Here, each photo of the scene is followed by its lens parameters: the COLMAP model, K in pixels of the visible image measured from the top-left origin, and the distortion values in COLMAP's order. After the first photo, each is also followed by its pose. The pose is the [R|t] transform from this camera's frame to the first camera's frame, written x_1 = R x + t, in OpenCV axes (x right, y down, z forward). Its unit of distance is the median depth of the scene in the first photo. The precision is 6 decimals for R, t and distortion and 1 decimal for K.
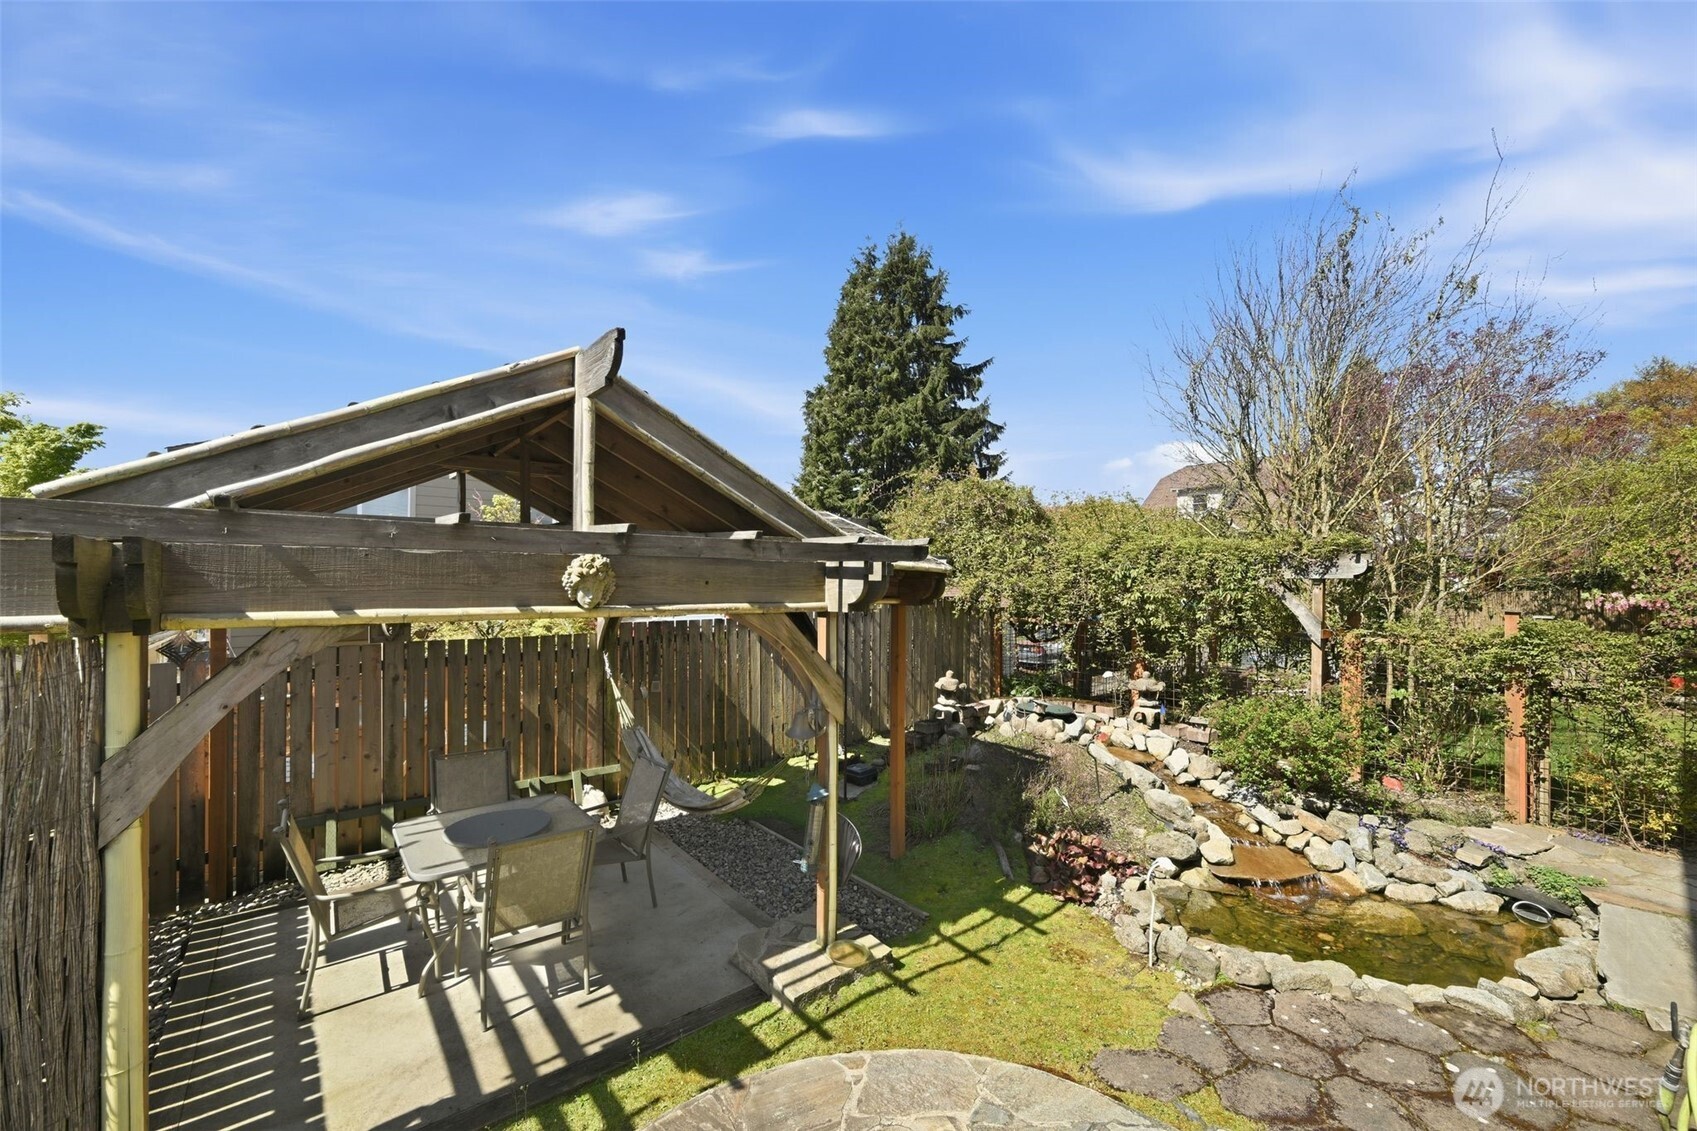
lens RADIAL K [[681.7, 0, 857.1], [0, 681.7, 569.0], [0, 0, 1]] dist [-0.001079, 0.003398]
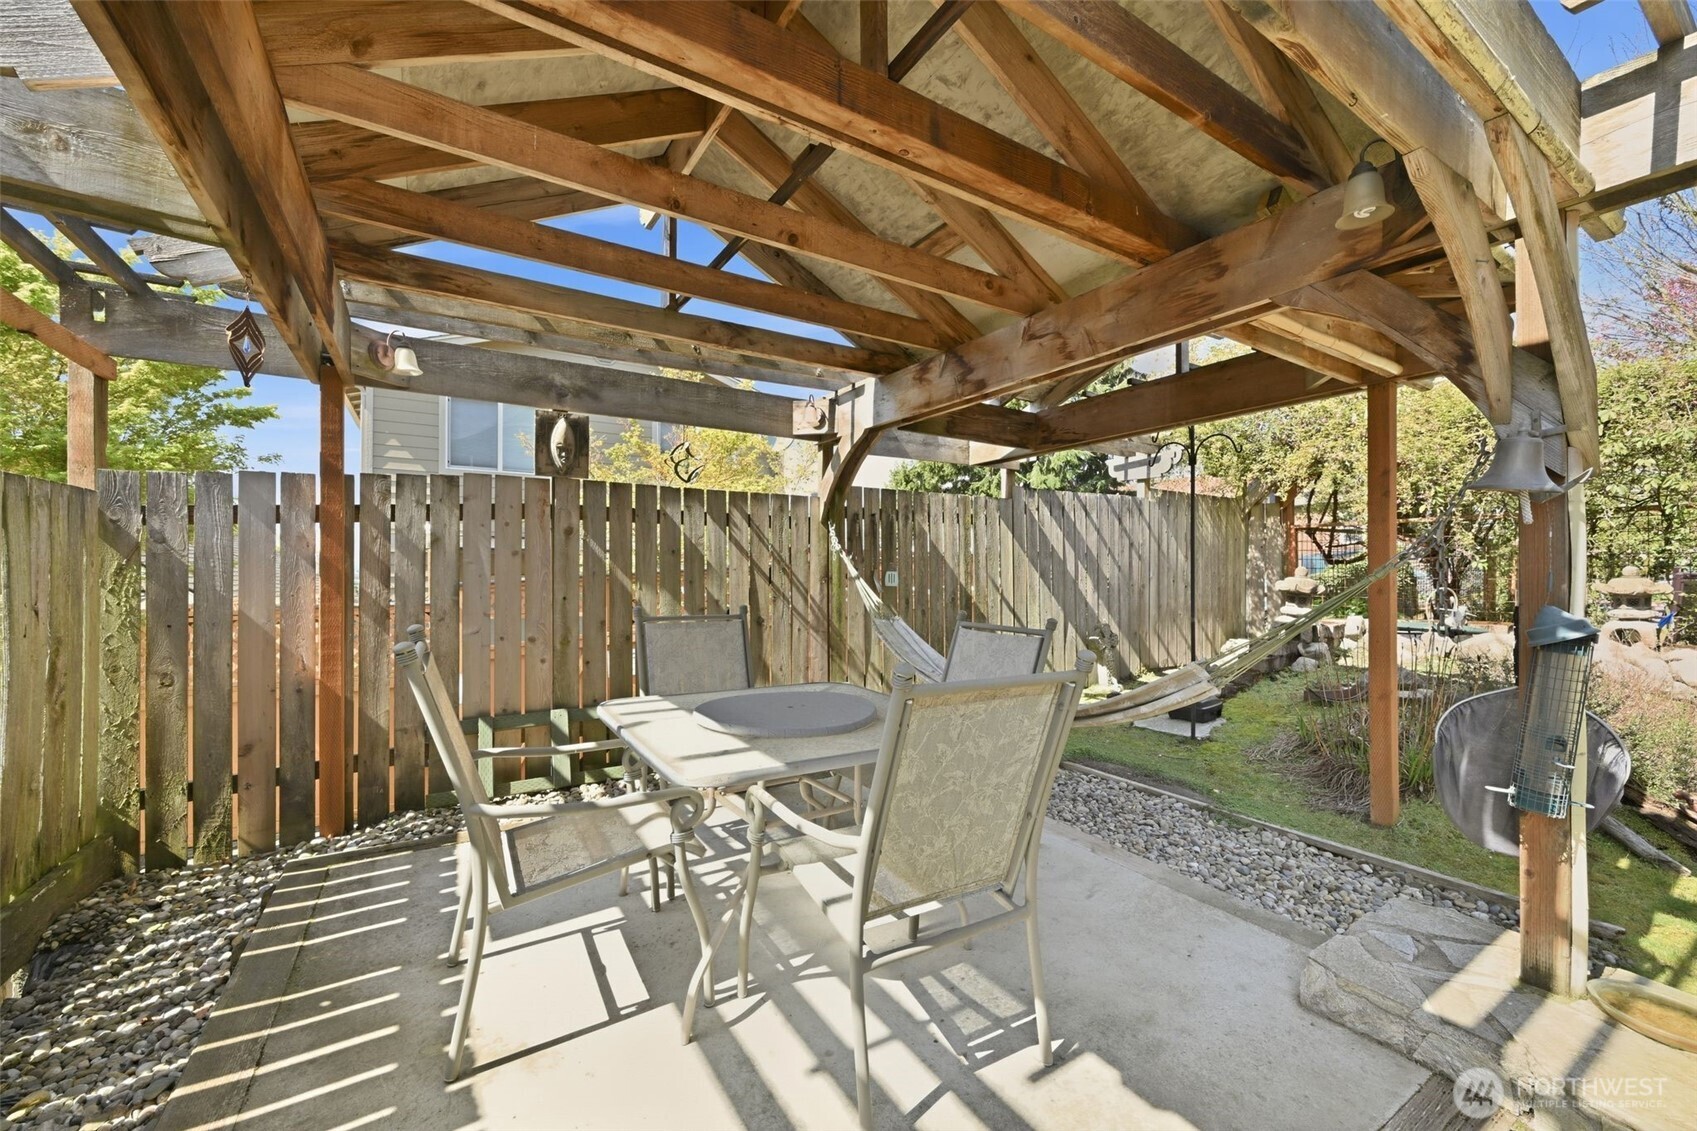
lens RADIAL K [[662.8, 0, 848.5], [0, 662.8, 565.5], [0, 0, 1]] dist [-0.000987, 0.000014]
pose [[0.990547, -0.007635, -0.136964, -0.395220], [0.006414, 0.999936, -0.009353, 0.266441], [0.137026, 0.008386, 0.990532, 0.485468]]
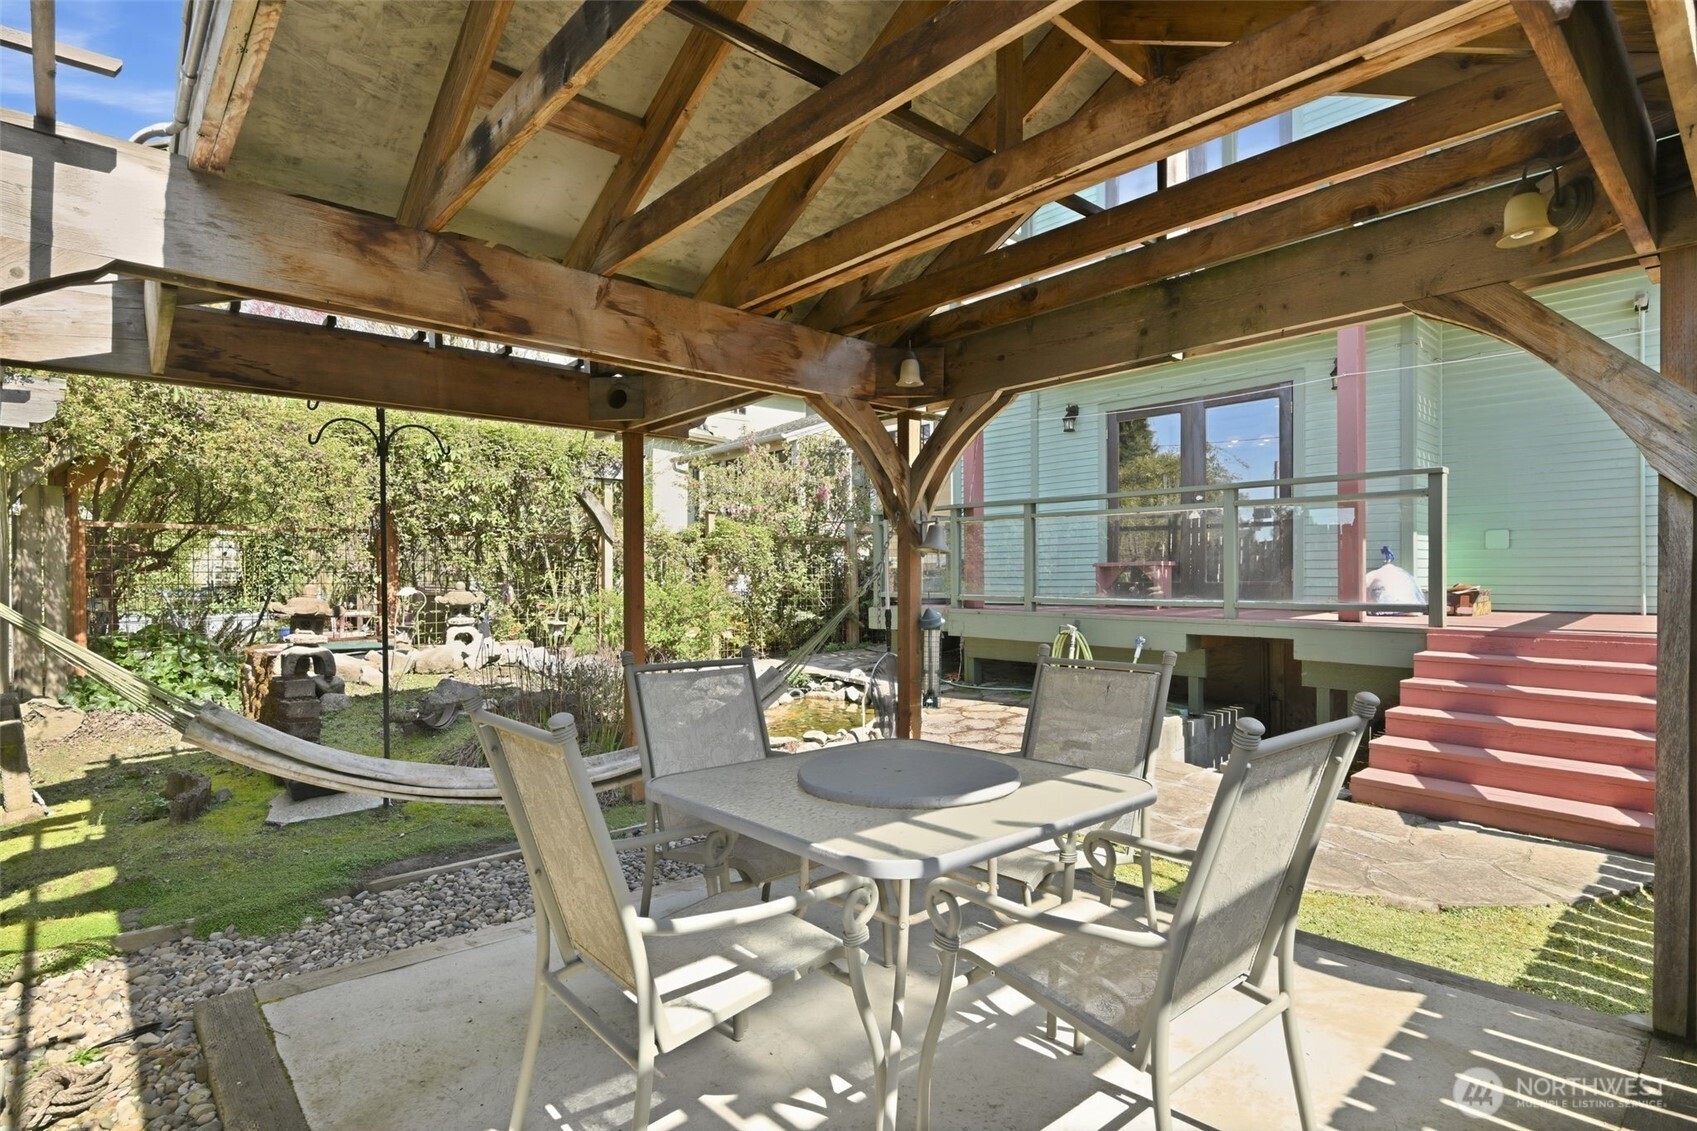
lens RADIAL K [[849.1, 0, 849.7], [0, 849.1, 580.0], [0, 0, 1]] dist [-0.004155, -0.000090]
pose [[-0.035102, -0.006433, 0.999363, -1.073317], [0.001096, 0.999978, 0.006475, 0.245704], [-0.999383, 0.001323, -0.035095, 1.064320]]
